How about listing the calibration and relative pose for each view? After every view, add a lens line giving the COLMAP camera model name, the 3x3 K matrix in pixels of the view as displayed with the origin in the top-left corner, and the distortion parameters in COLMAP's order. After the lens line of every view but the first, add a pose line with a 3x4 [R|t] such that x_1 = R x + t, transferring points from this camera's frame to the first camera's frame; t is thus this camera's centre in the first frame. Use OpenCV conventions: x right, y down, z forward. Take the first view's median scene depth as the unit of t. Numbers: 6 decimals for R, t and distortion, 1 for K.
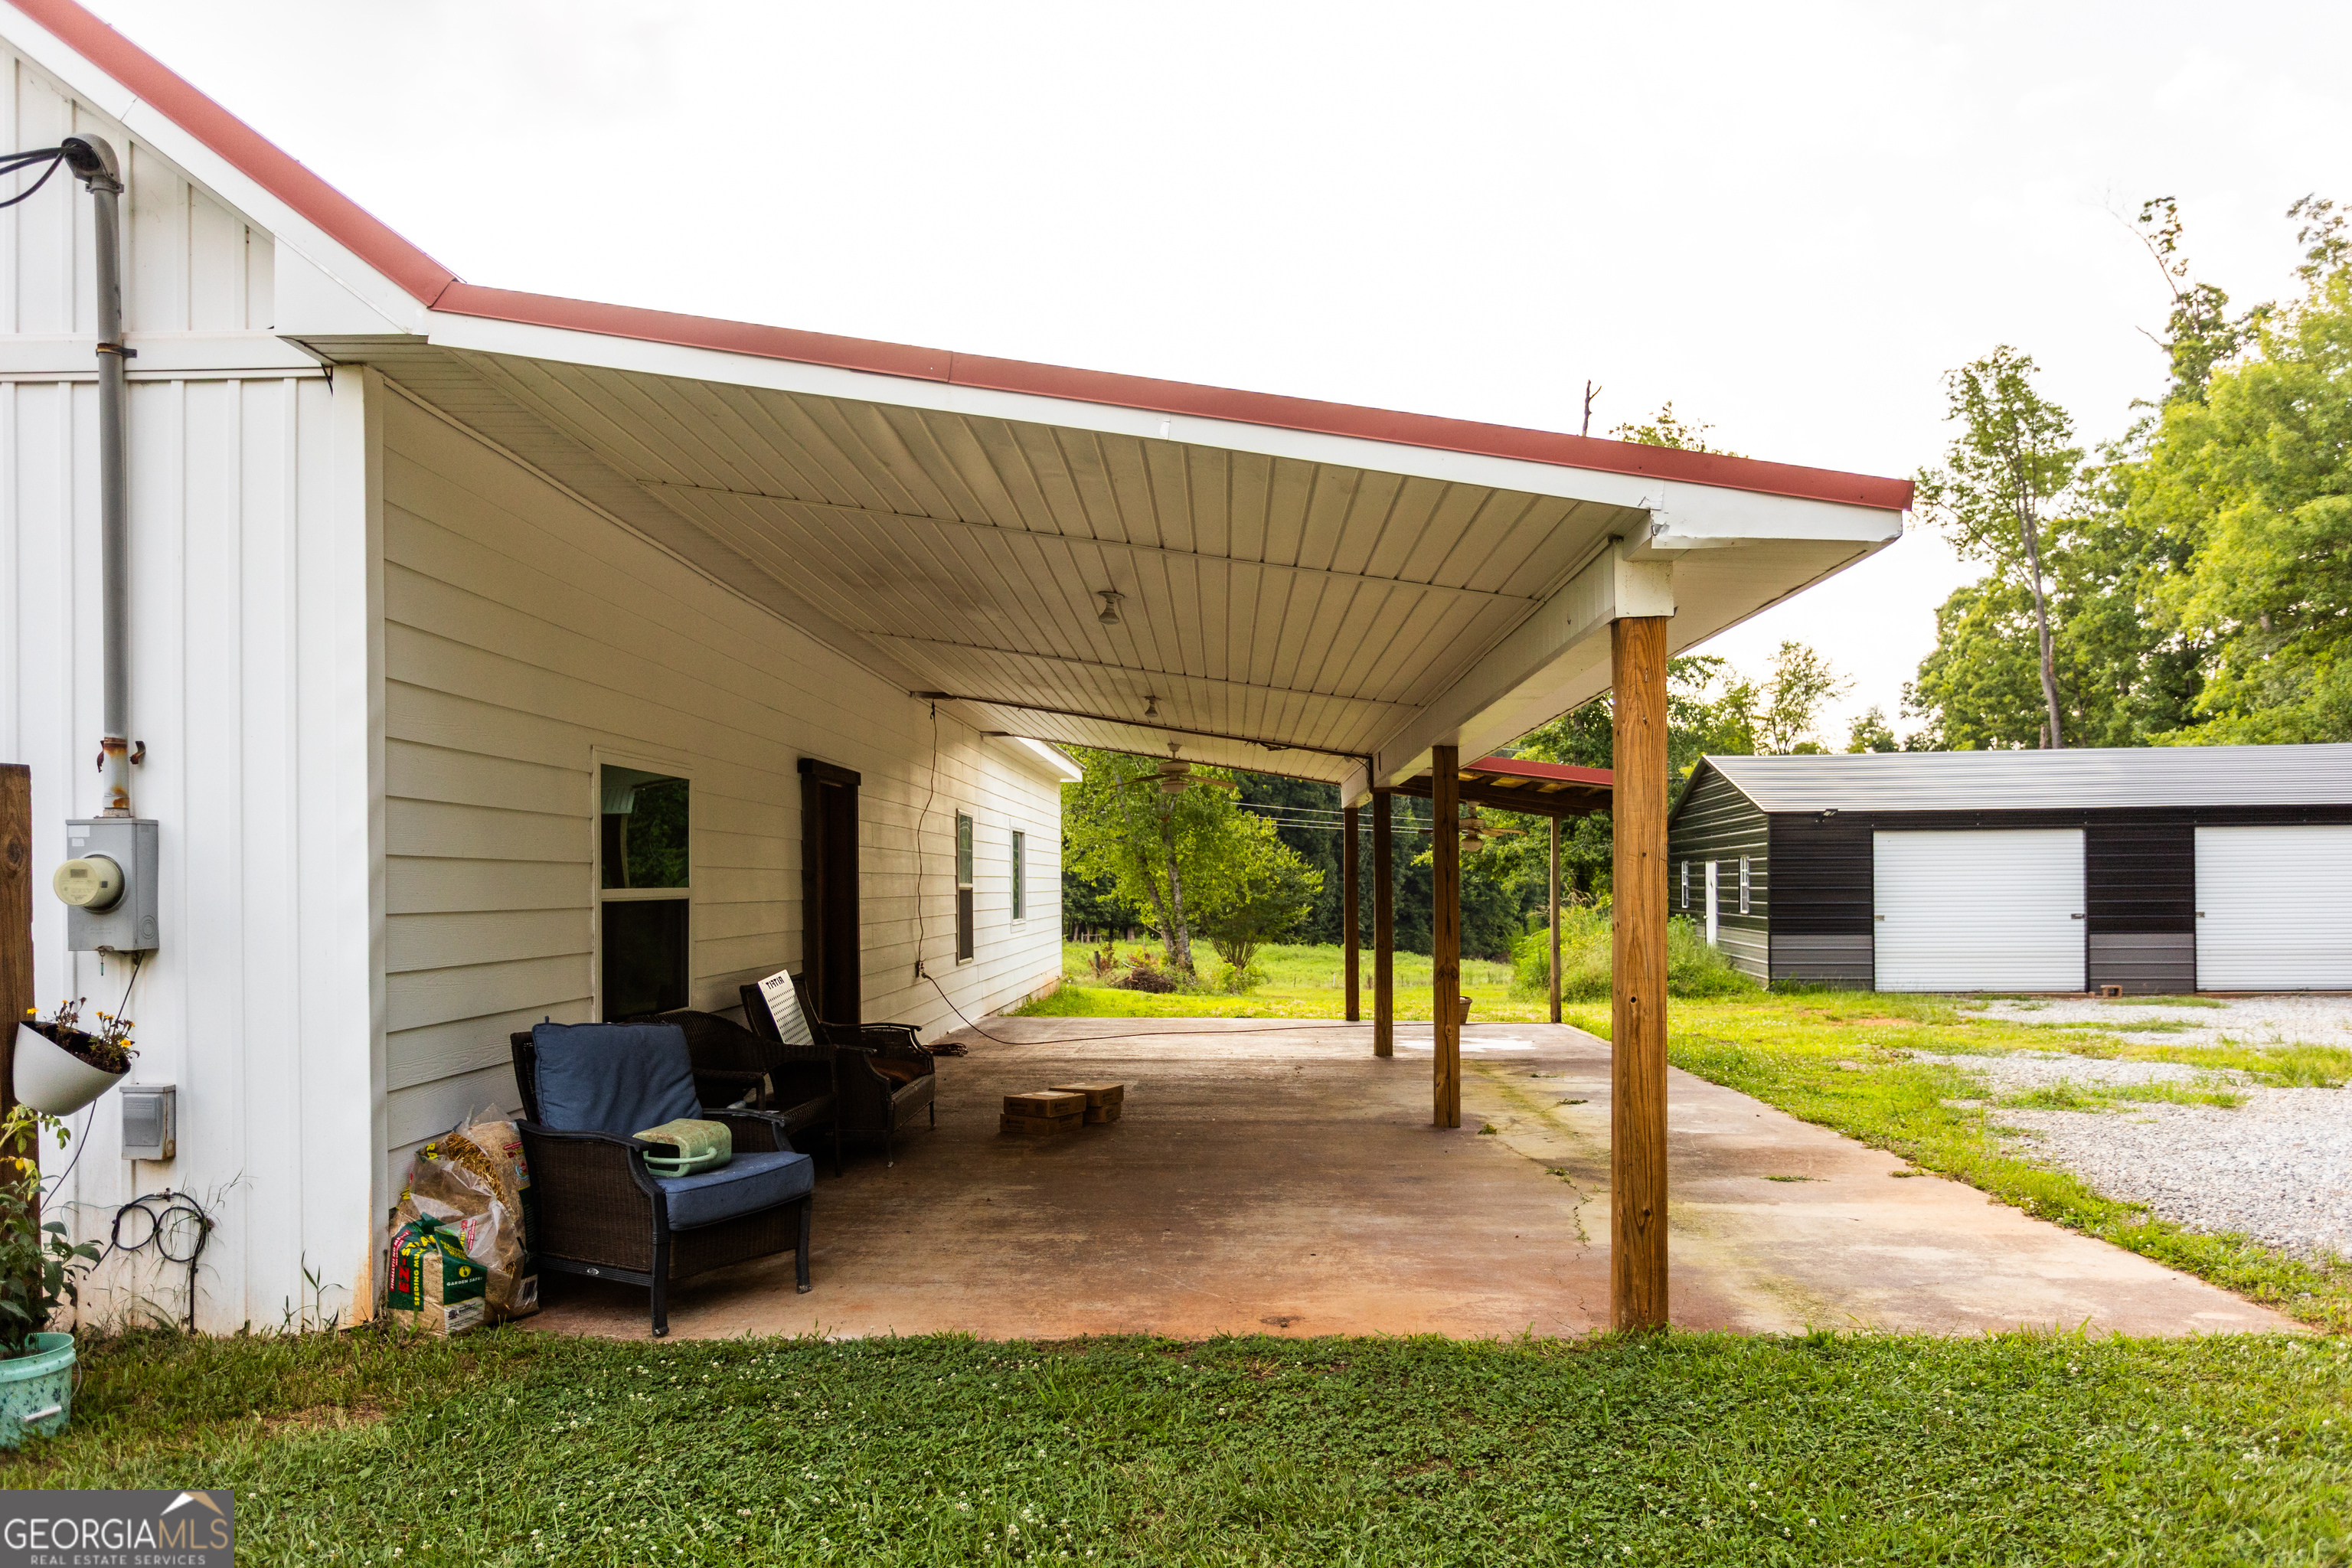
lens RADIAL K [[1657.0, 0, 1181.1], [0, 1657.0, 837.1], [0, 0, 1]] dist [-0.001563, -0.000153]
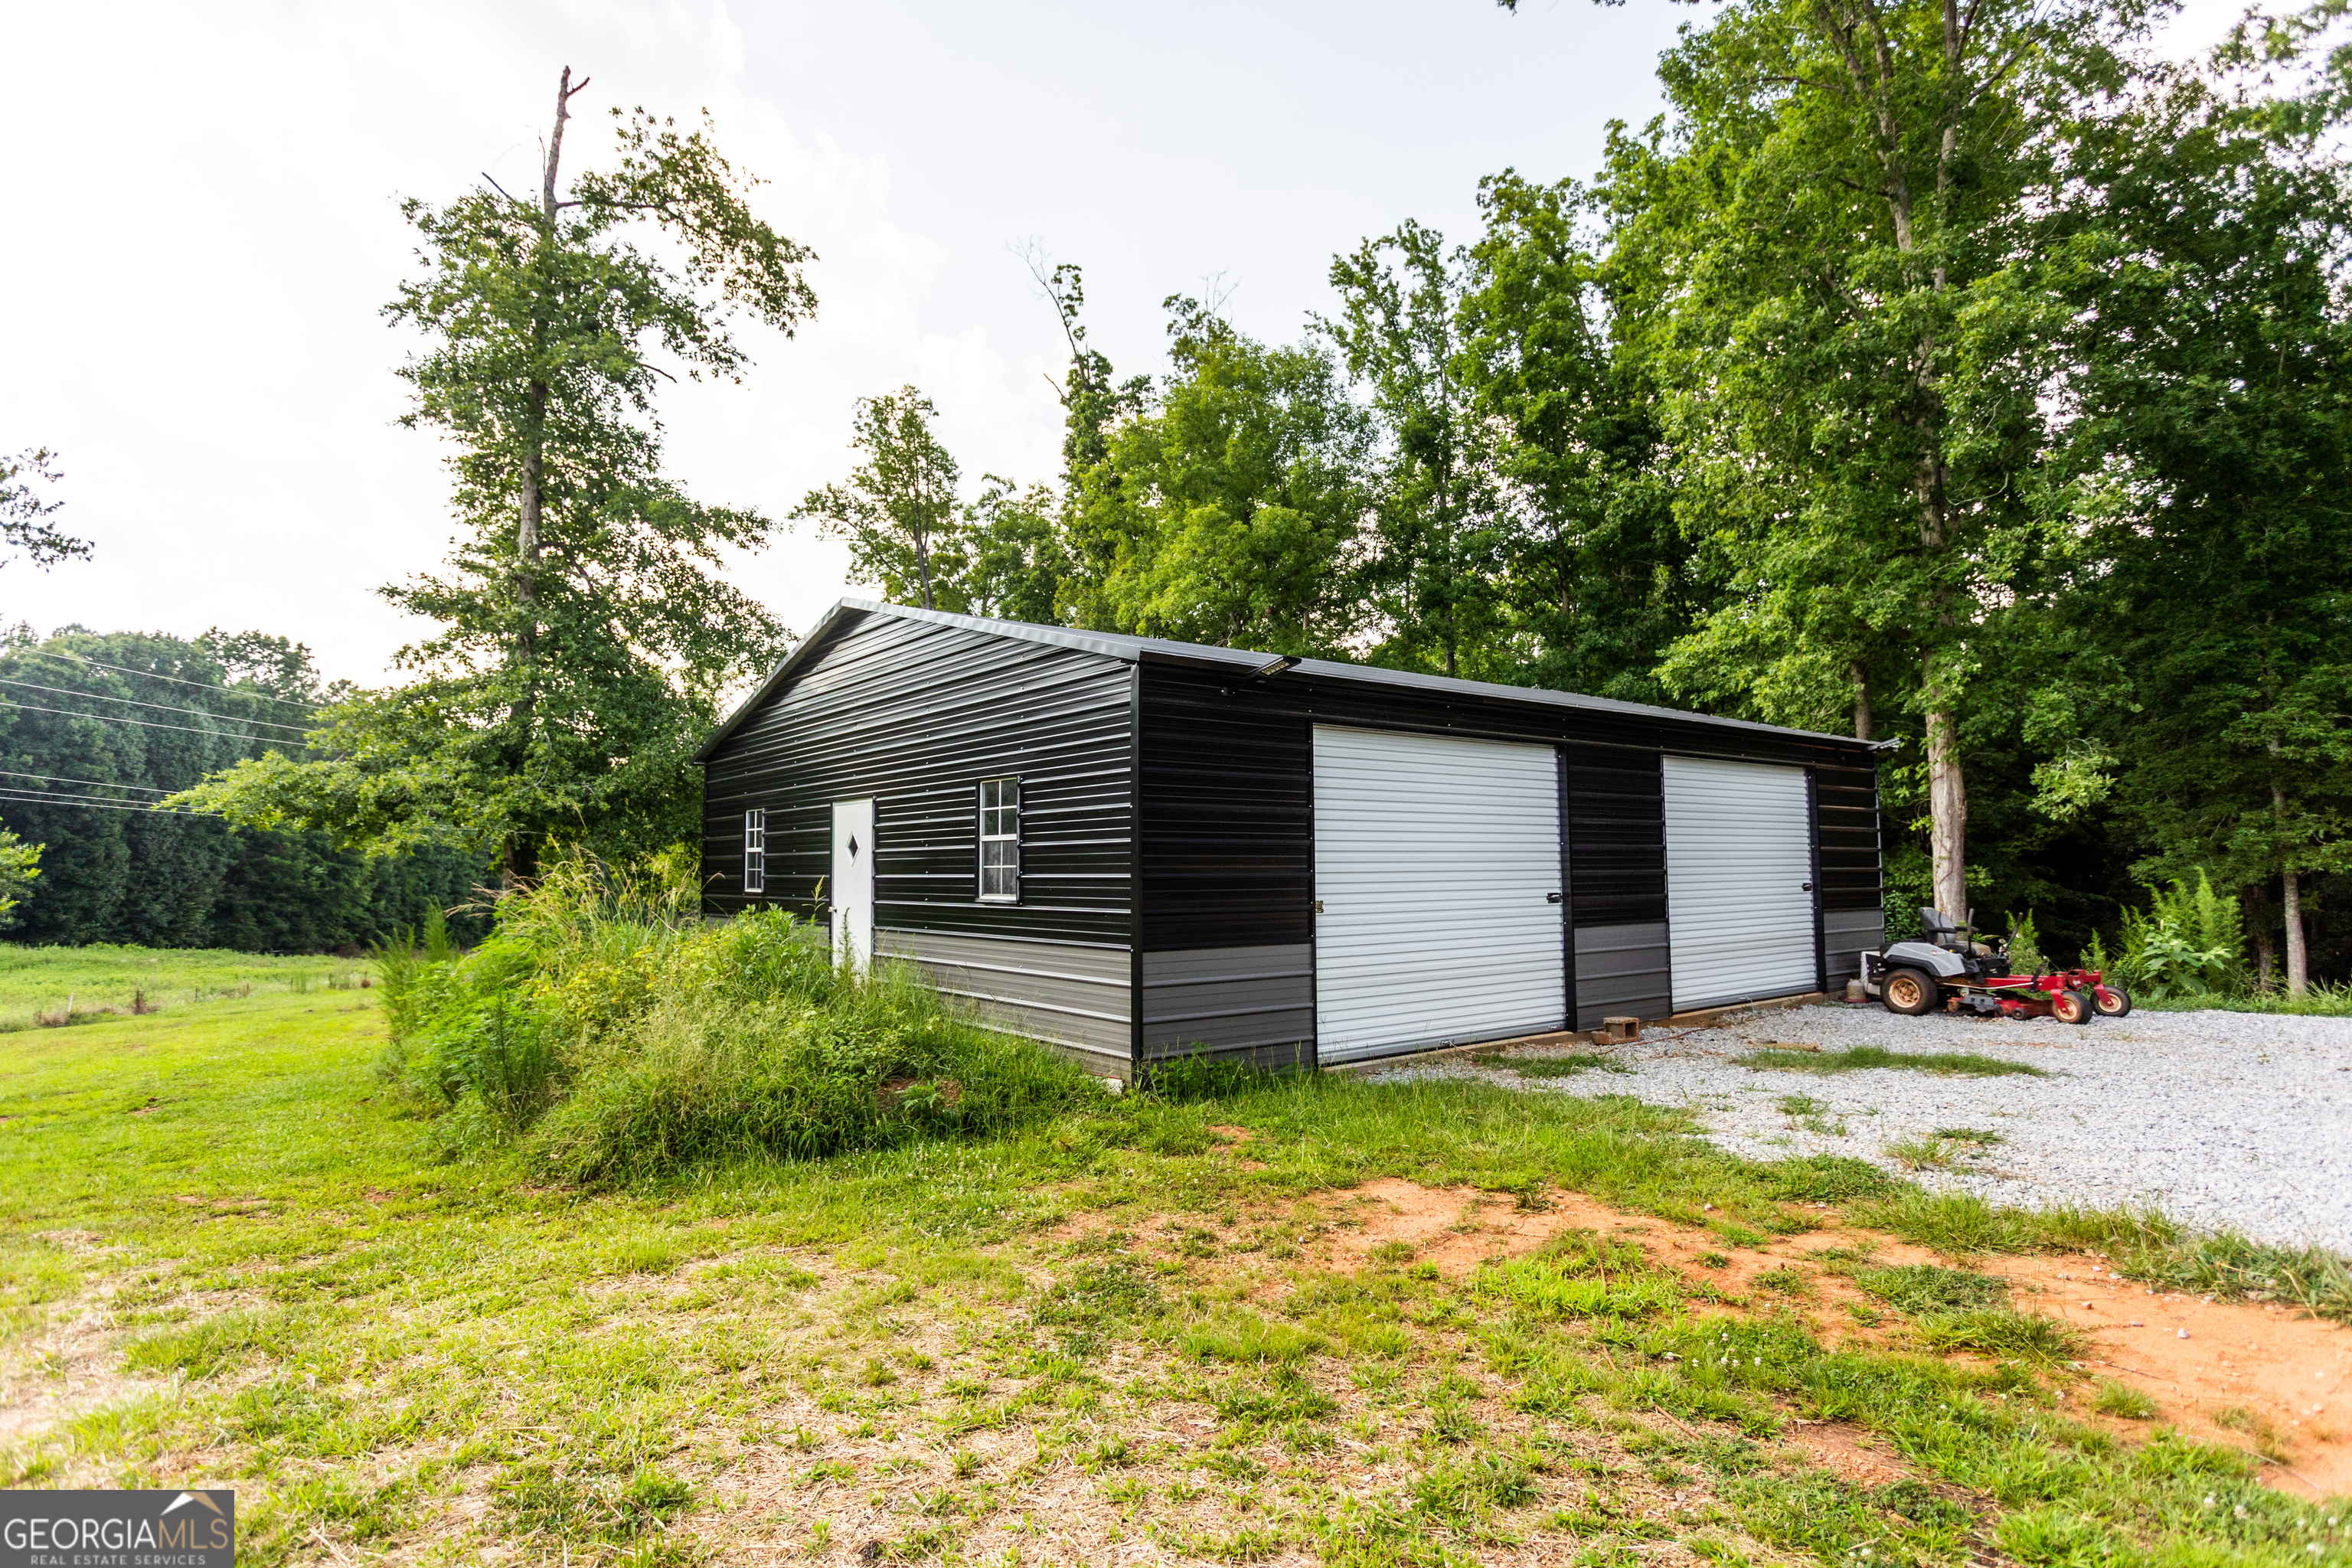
lens RADIAL K [[1232.6, 0, 1176.0], [0, 1232.6, 784.0], [0, 0, 1]] dist [-0.000539, 0.001019]
pose [[0.709170, 0.051809, 0.703131, 0.066372], [-0.018877, 0.998334, -0.054522, 0.015677], [-0.704785, 0.025393, 0.708967, 0.360960]]
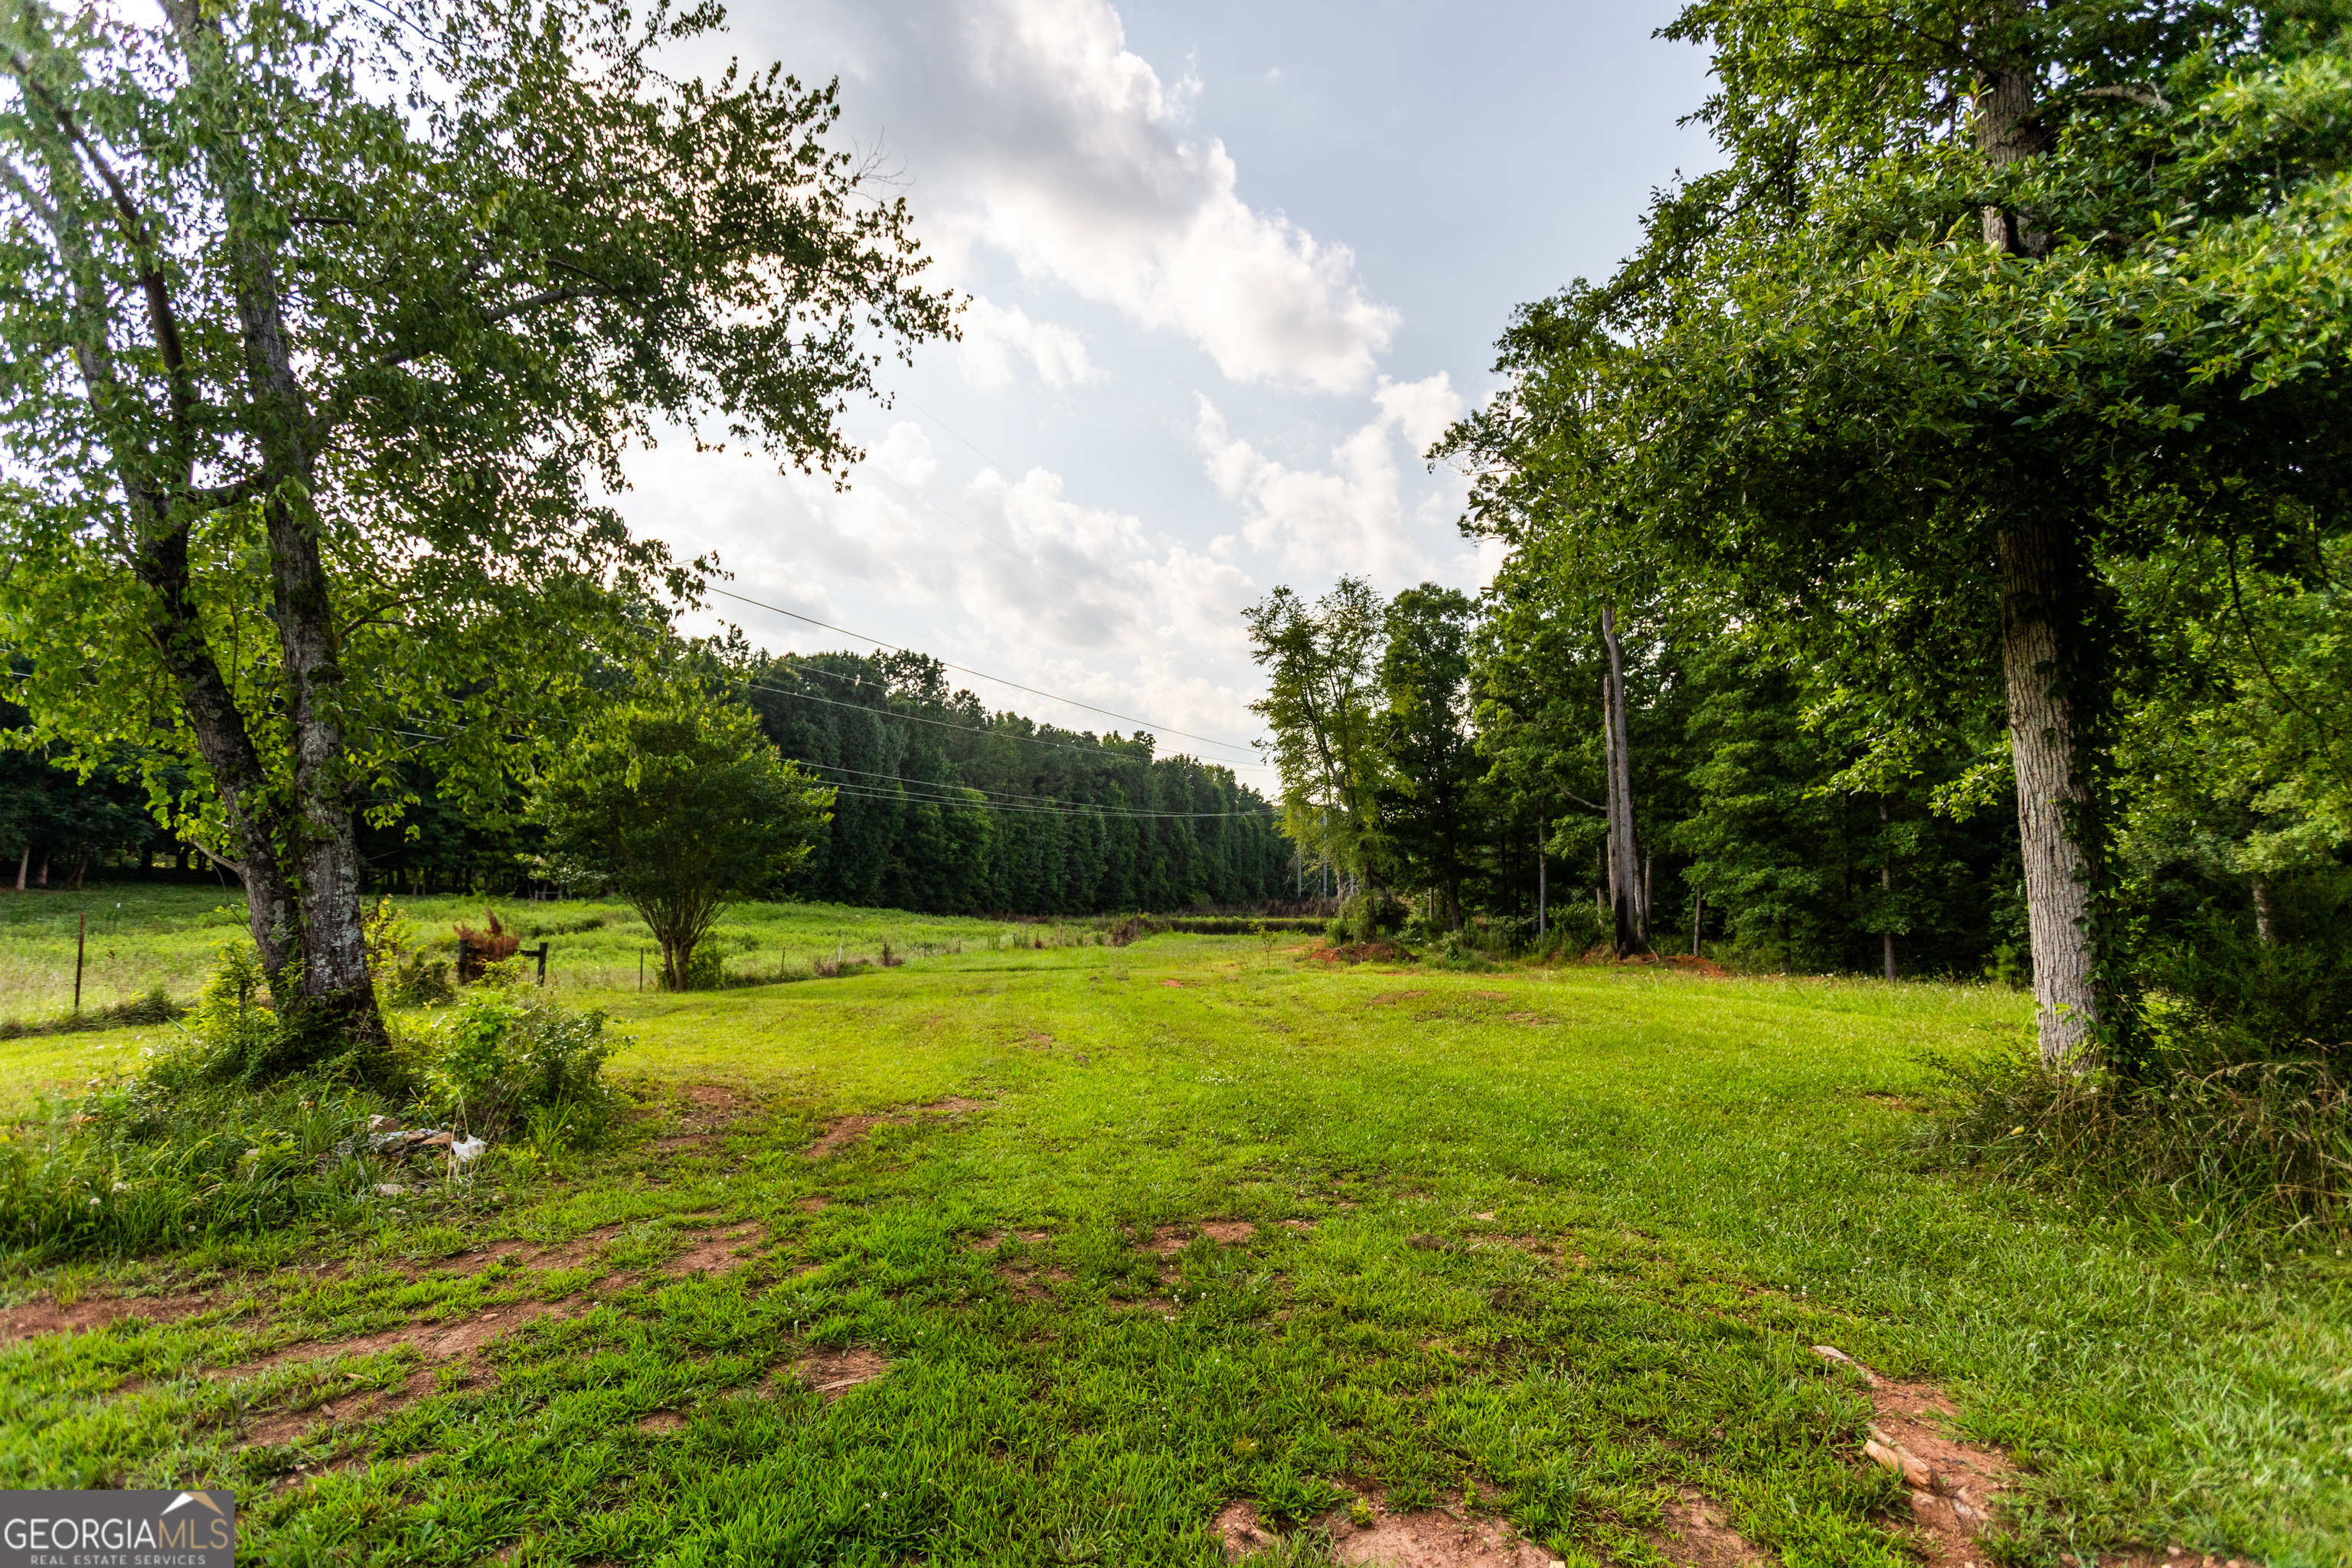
lens RADIAL K [[1094.2, 0, 1176.0], [0, 1094.2, 784.0], [0, 0, 1]] dist [-0.000075, 0.000189]
pose [[0.918398, 0.036052, 0.394013, 0.045293], [-0.019882, 0.998787, -0.045046, 0.039482], [-0.395159, 0.033537, 0.918000, 0.636117]]
